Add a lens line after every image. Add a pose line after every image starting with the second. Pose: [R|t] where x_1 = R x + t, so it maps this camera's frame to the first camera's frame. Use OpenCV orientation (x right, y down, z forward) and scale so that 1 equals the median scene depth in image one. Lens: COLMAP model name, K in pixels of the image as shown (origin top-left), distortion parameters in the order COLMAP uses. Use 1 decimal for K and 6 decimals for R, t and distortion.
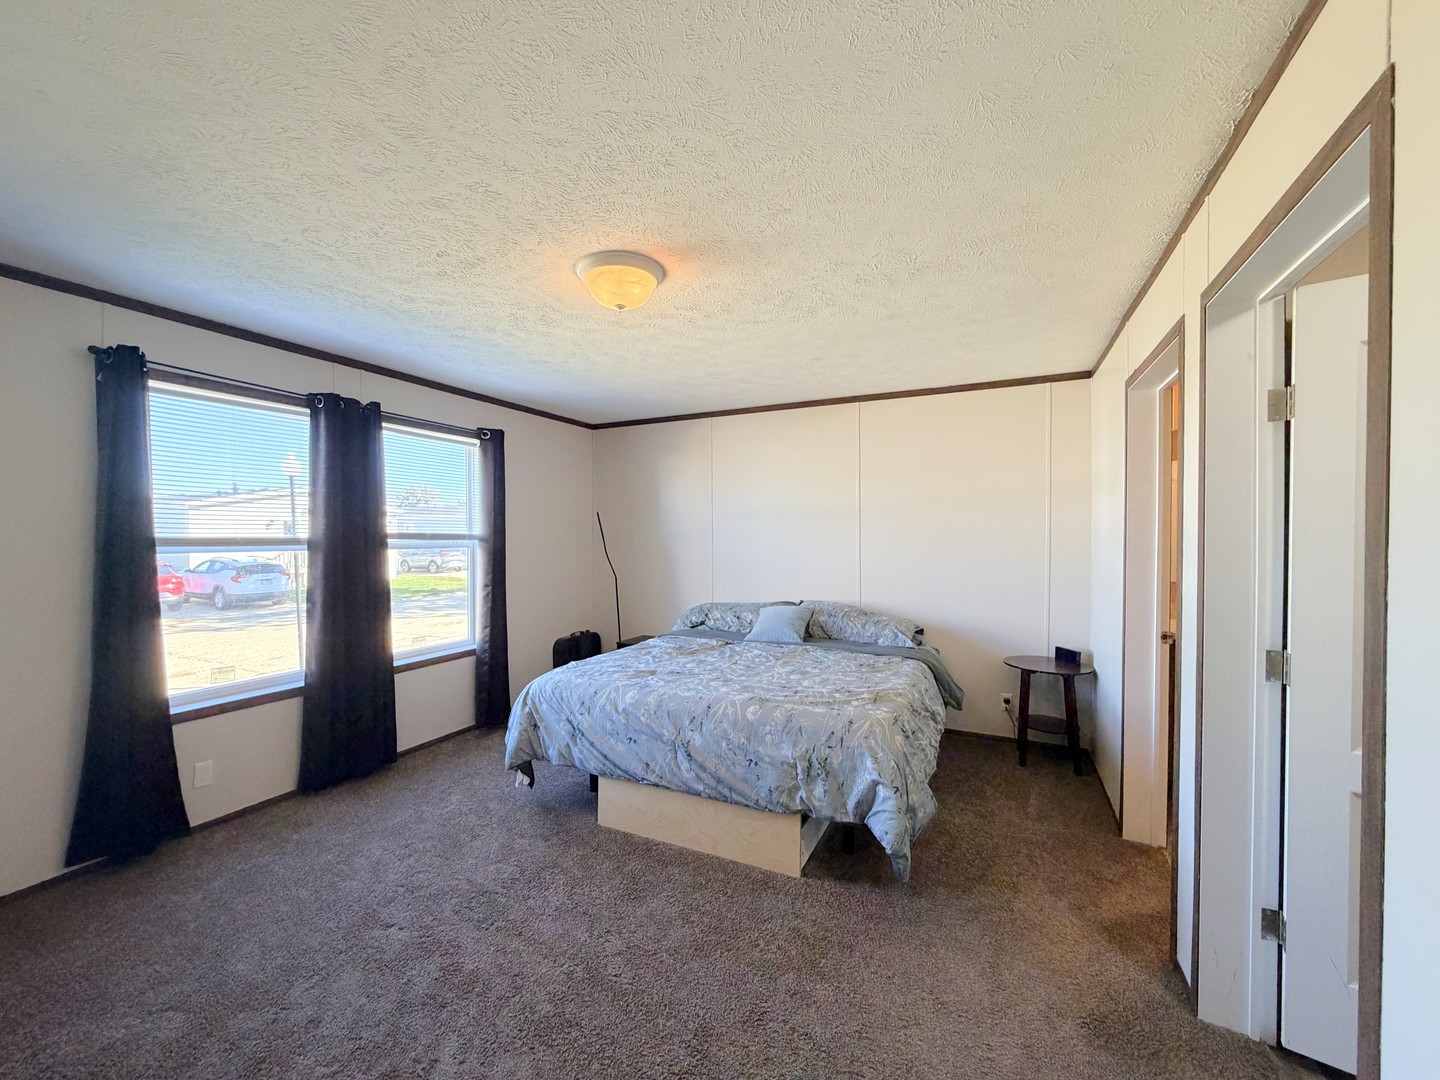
lens RADIAL K [[571.7, 0, 717.5], [0, 571.7, 548.3], [0, 0, 1]] dist [0.000343, 0.000196]
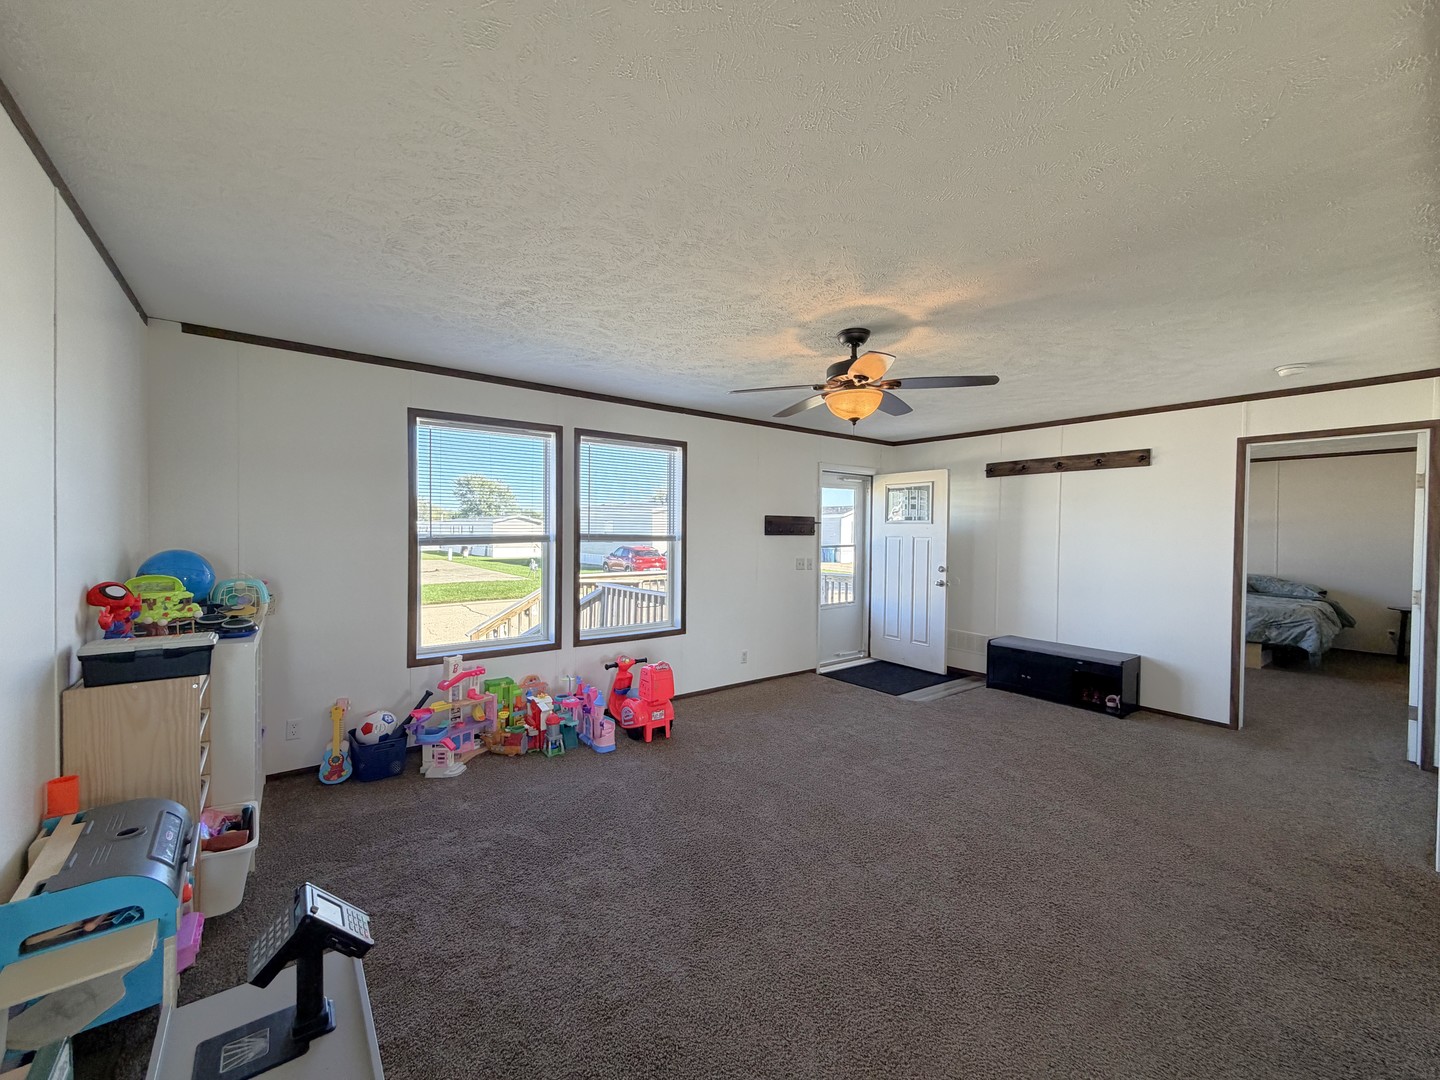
lens RADIAL K [[571.7, 0, 713.7], [0, 571.7, 542.6], [0, 0, 1]] dist [0.000343, 0.000196]
pose [[0.893590, 0.018003, -0.448523, -0.569629], [-0.019114, 0.999815, 0.002049, 0.027410], [0.448477, 0.006742, 0.893769, -1.504146]]
